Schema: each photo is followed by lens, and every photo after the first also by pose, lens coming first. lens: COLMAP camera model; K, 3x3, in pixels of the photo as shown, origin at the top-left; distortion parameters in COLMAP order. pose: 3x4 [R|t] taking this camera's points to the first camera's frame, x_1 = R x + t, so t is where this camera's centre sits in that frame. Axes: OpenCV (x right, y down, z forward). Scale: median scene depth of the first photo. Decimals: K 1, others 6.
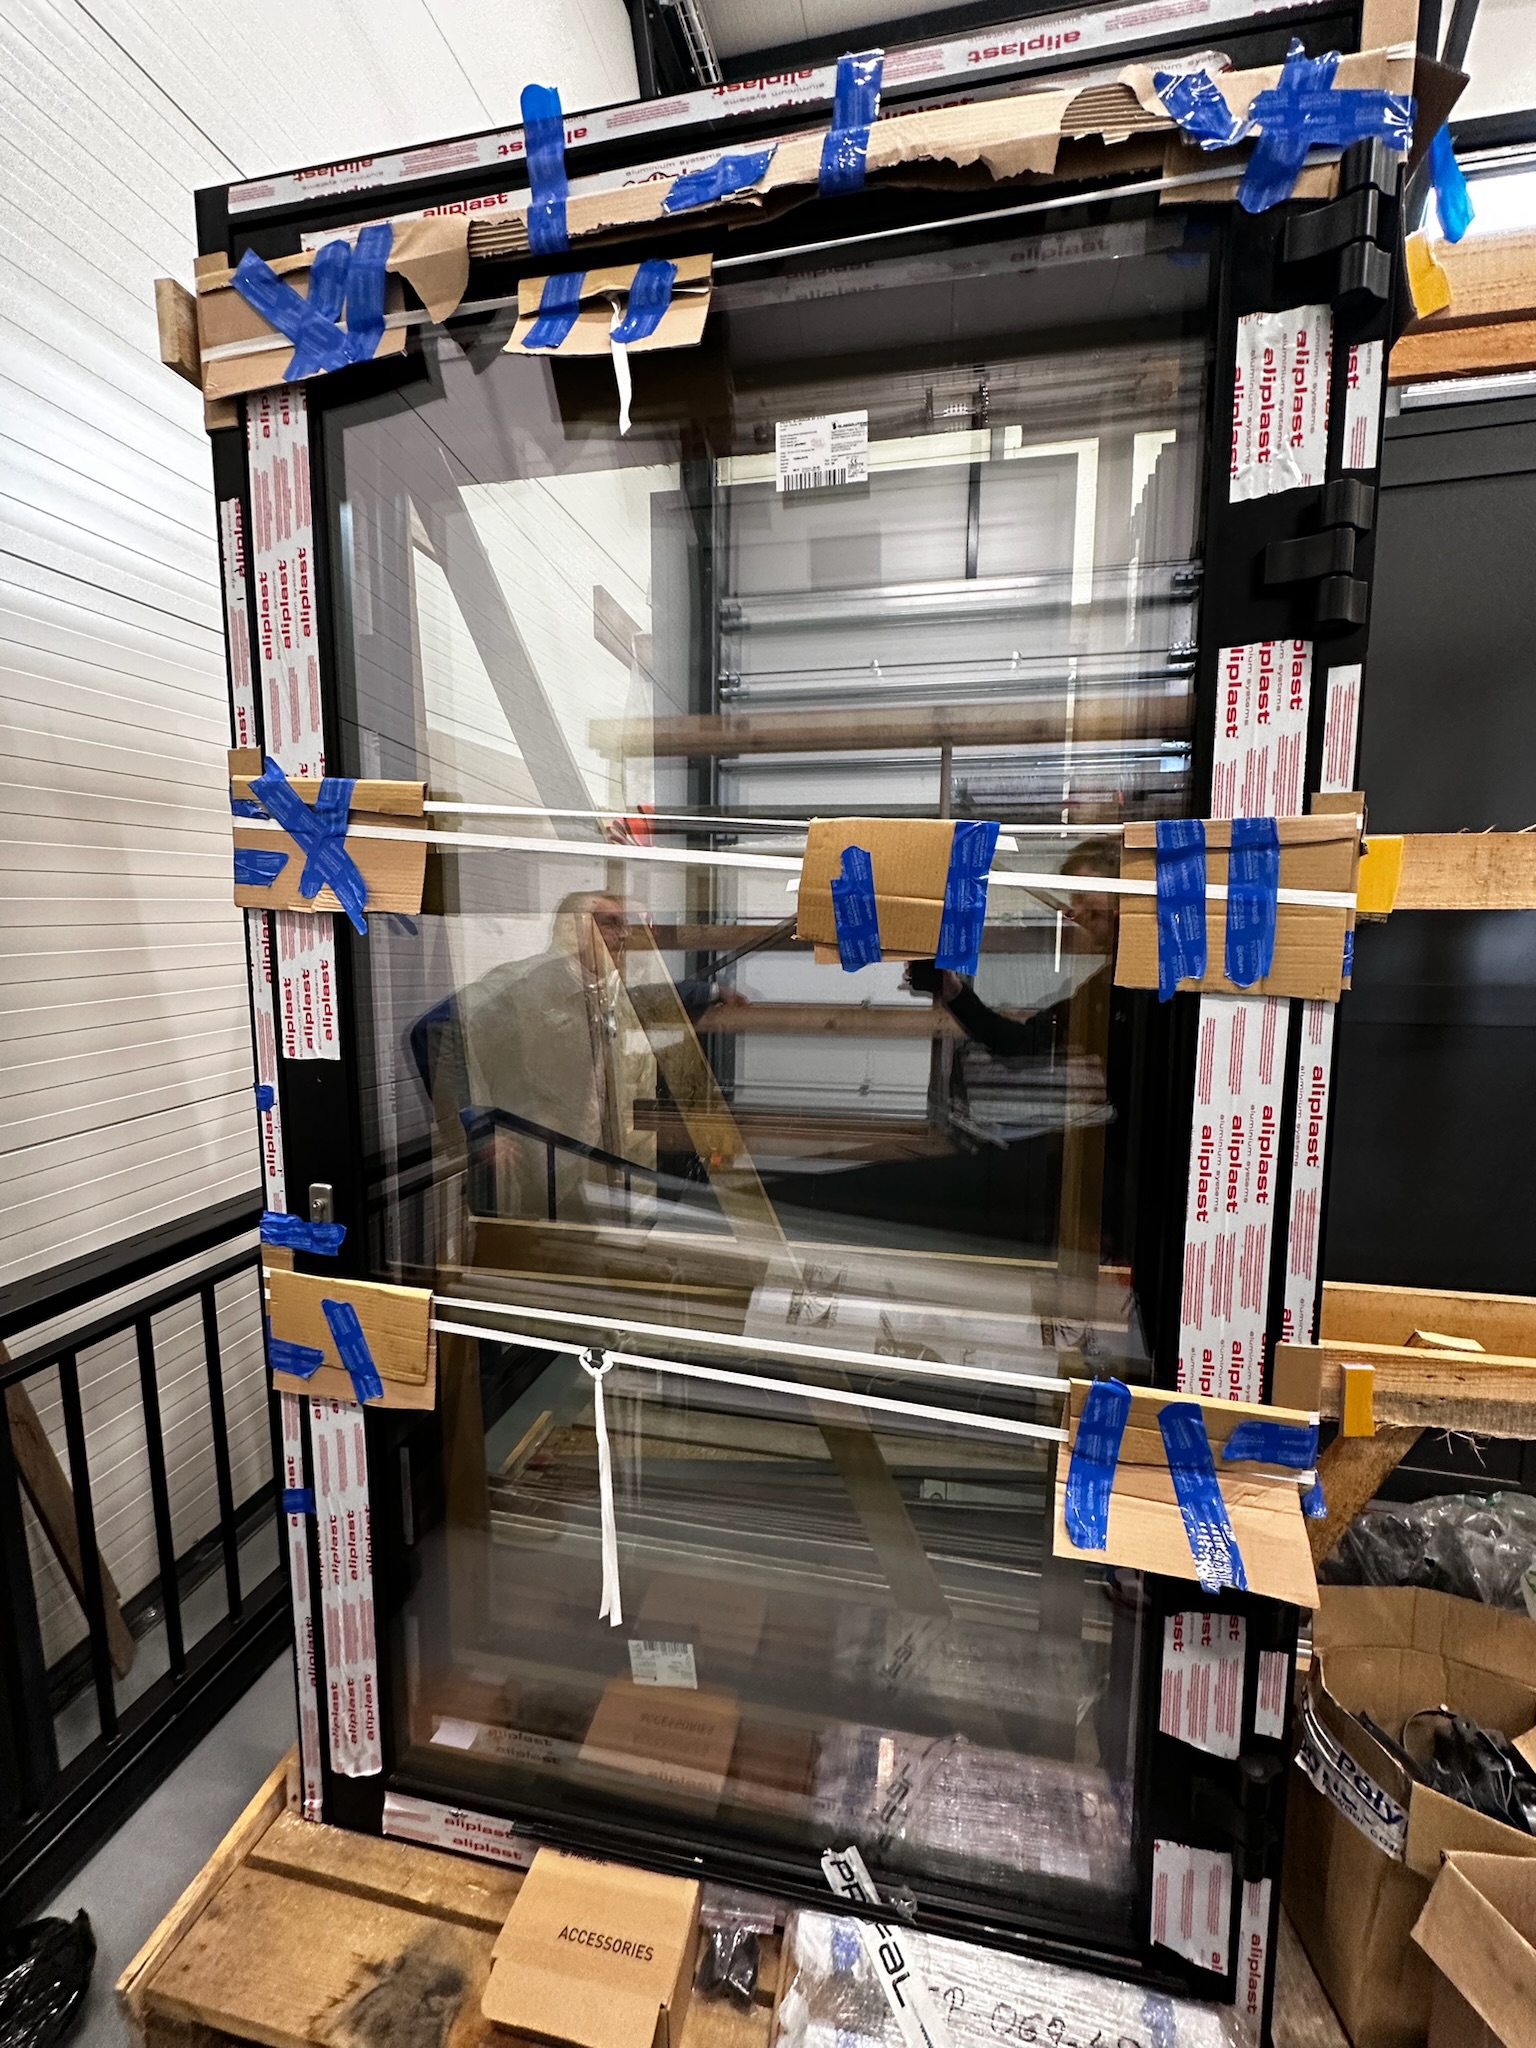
lens RADIAL K [[821.6, 0, 772.6], [0, 821.6, 1023.3], [0, 0, 1]] dist [-0.001130, 0.000170]
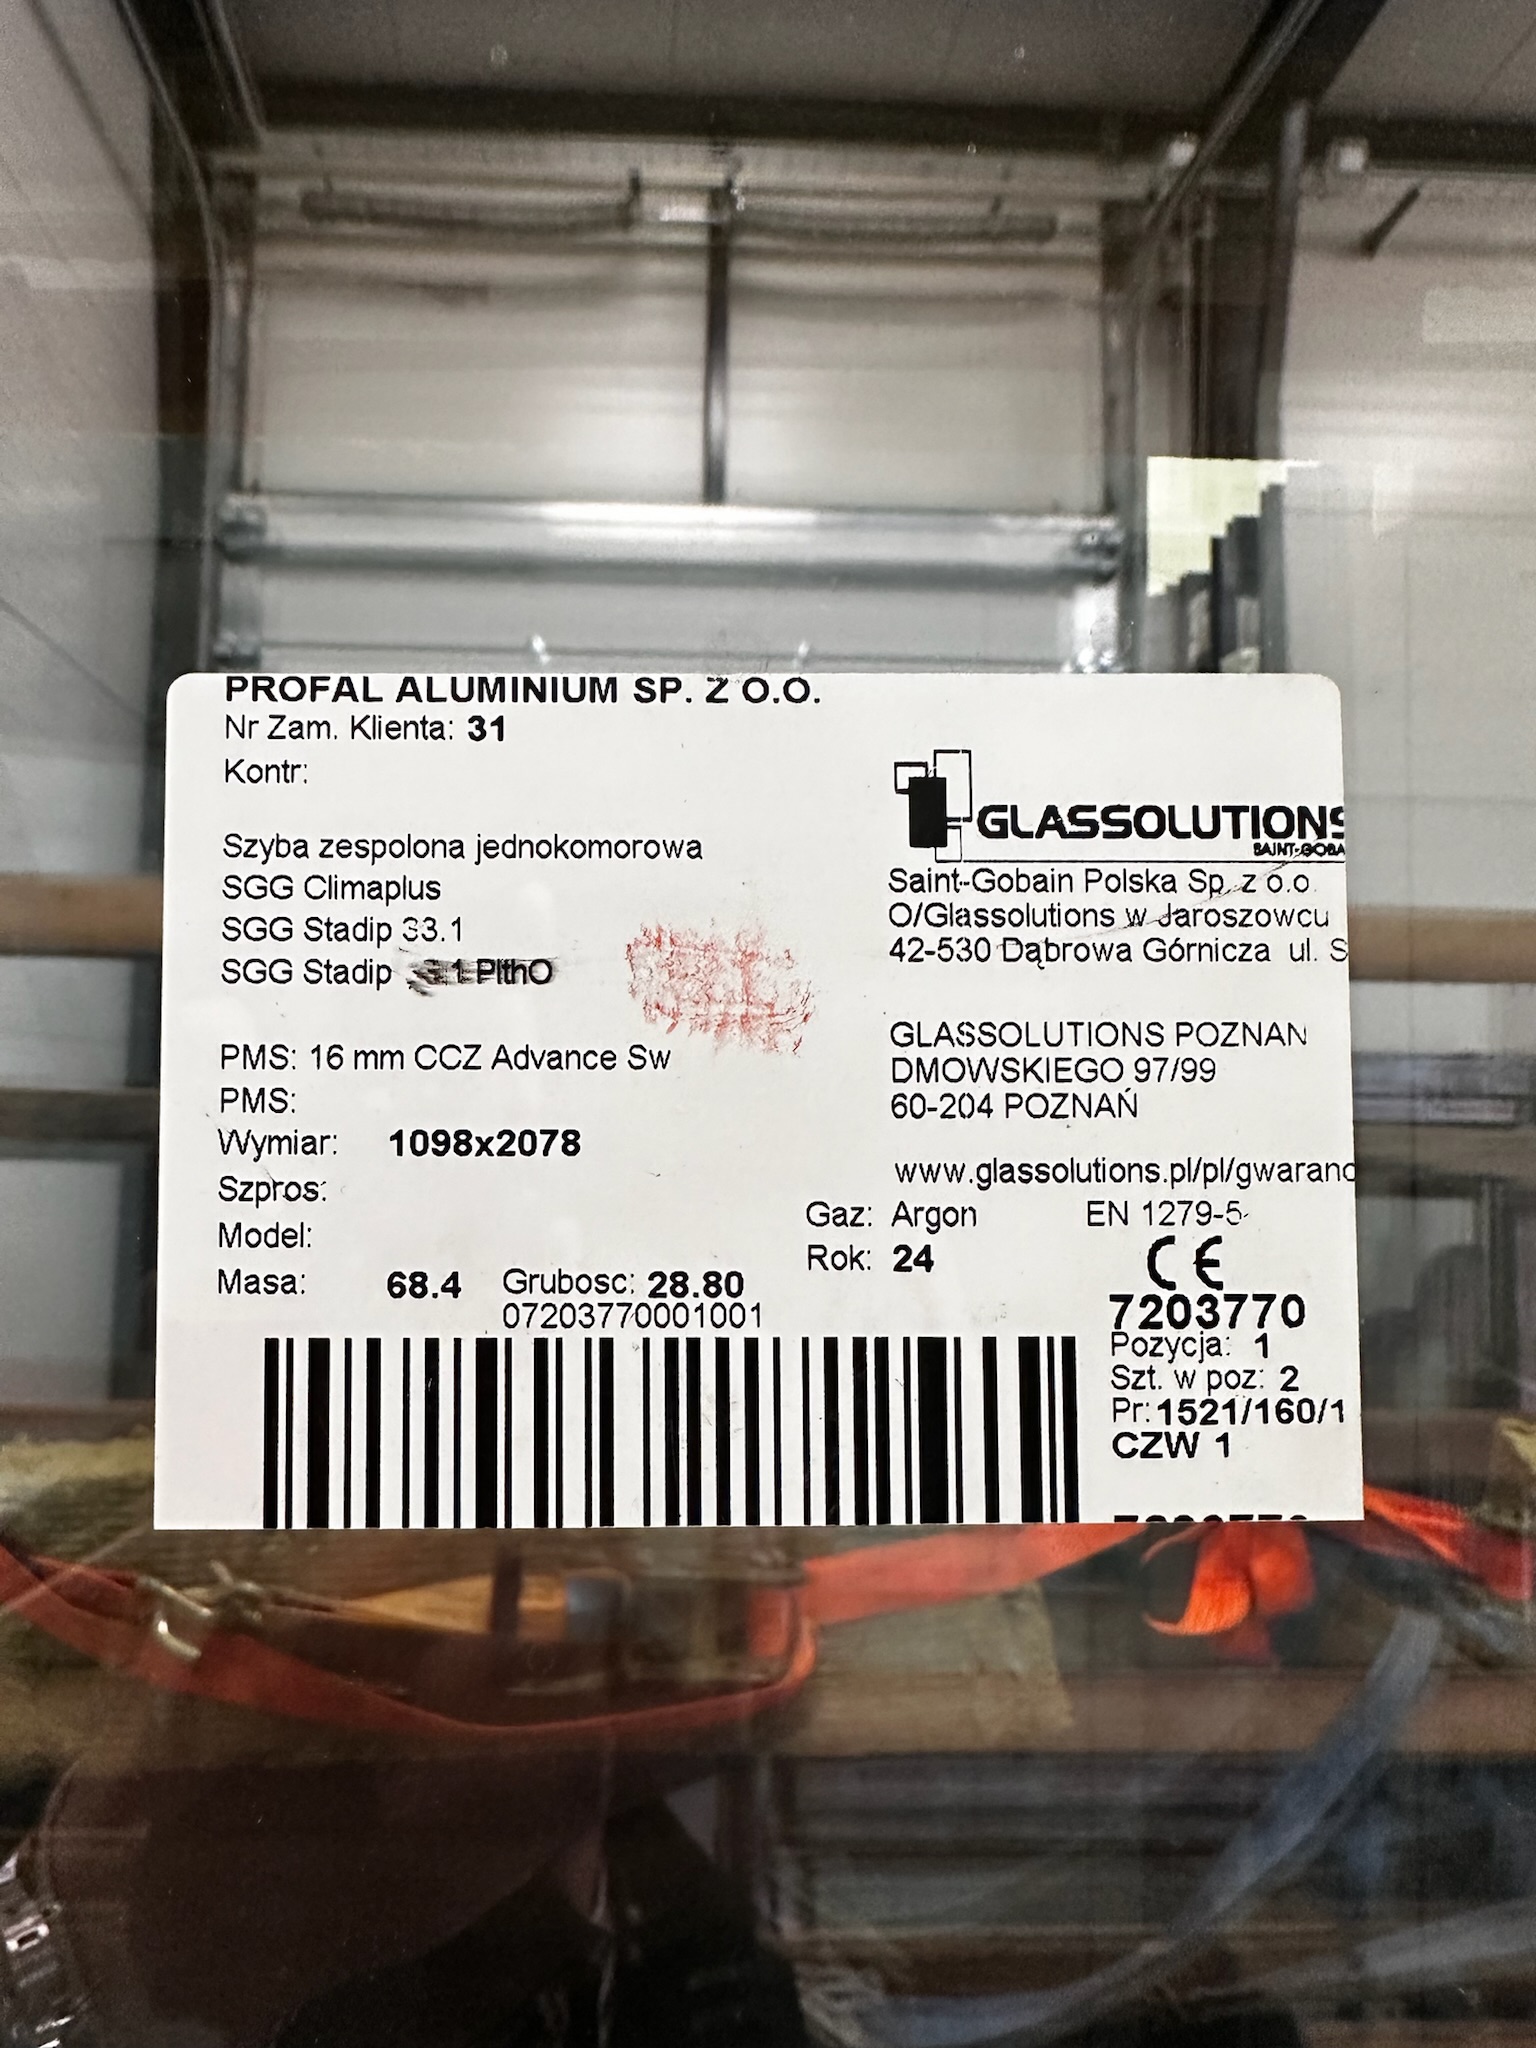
lens RADIAL K [[1679.5, 0, 735.8], [0, 1679.5, 1024.5], [0, 0, 1]] dist [-0.004326, -0.002428]
pose [[0.970794, 0.021758, 0.238926, 0.016971], [0.021244, 0.984171, -0.175945, -0.609603], [-0.238973, 0.175882, 0.954965, 0.766172]]
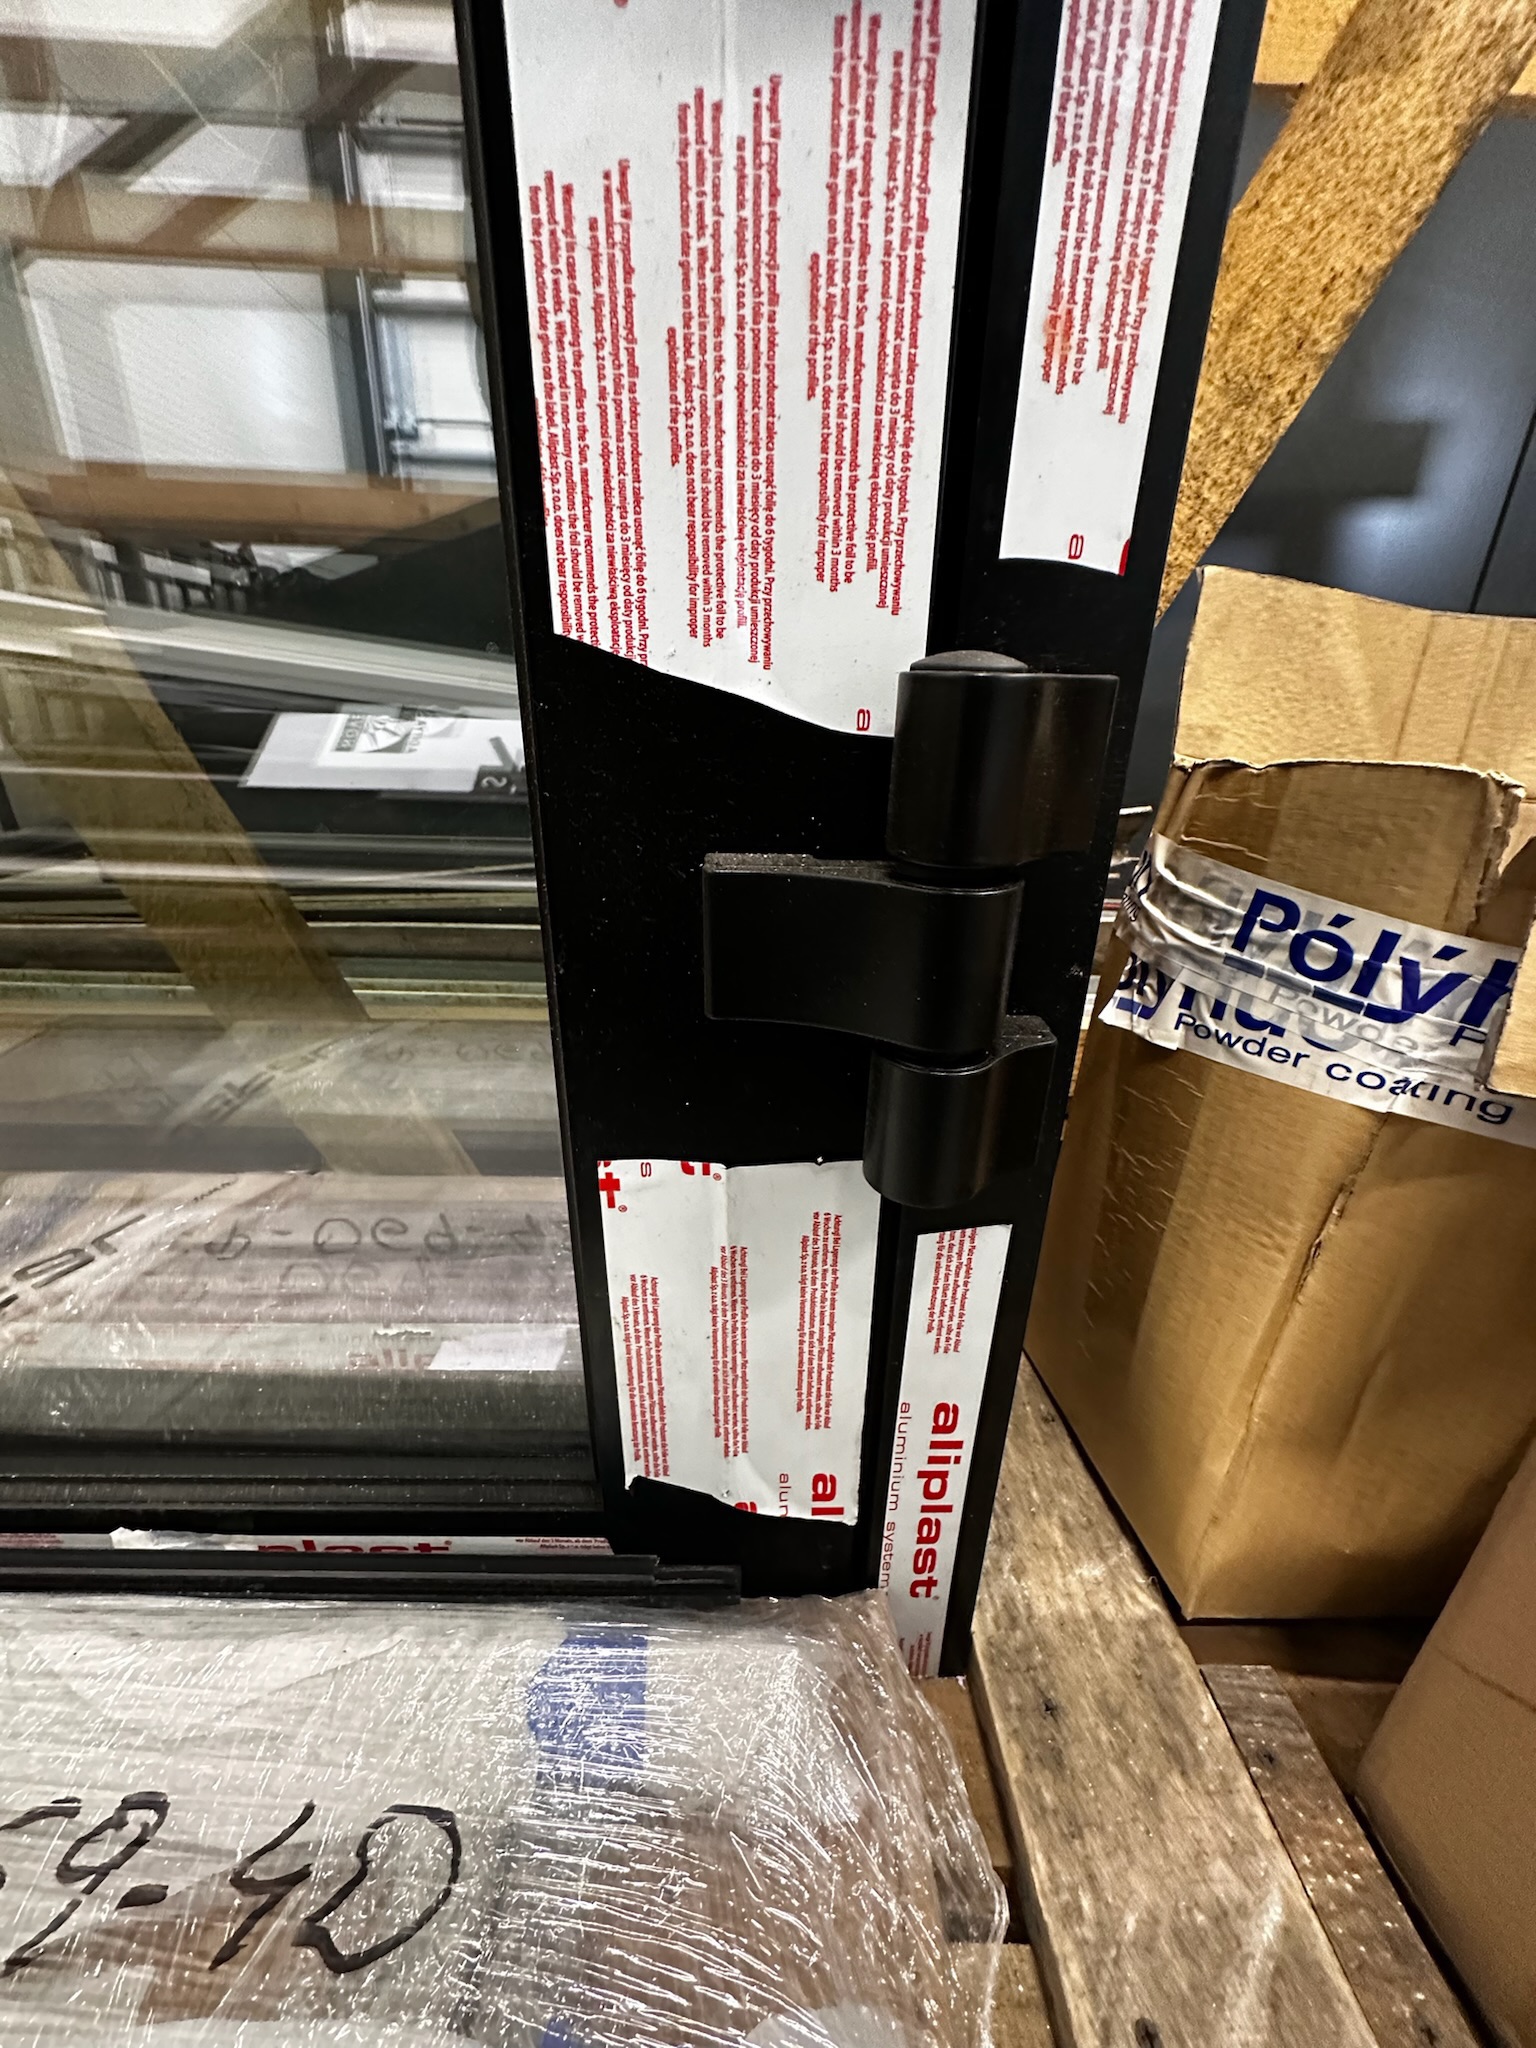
lens RADIAL K [[821.6, 0, 772.6], [0, 821.6, 1023.3], [0, 0, 1]] dist [-0.001130, 0.000170]
pose [[0.977921, -0.062968, 0.199265, 0.461986], [-0.000379, 0.952989, 0.303004, 0.861476], [-0.208976, -0.296389, 0.931924, 0.752510]]
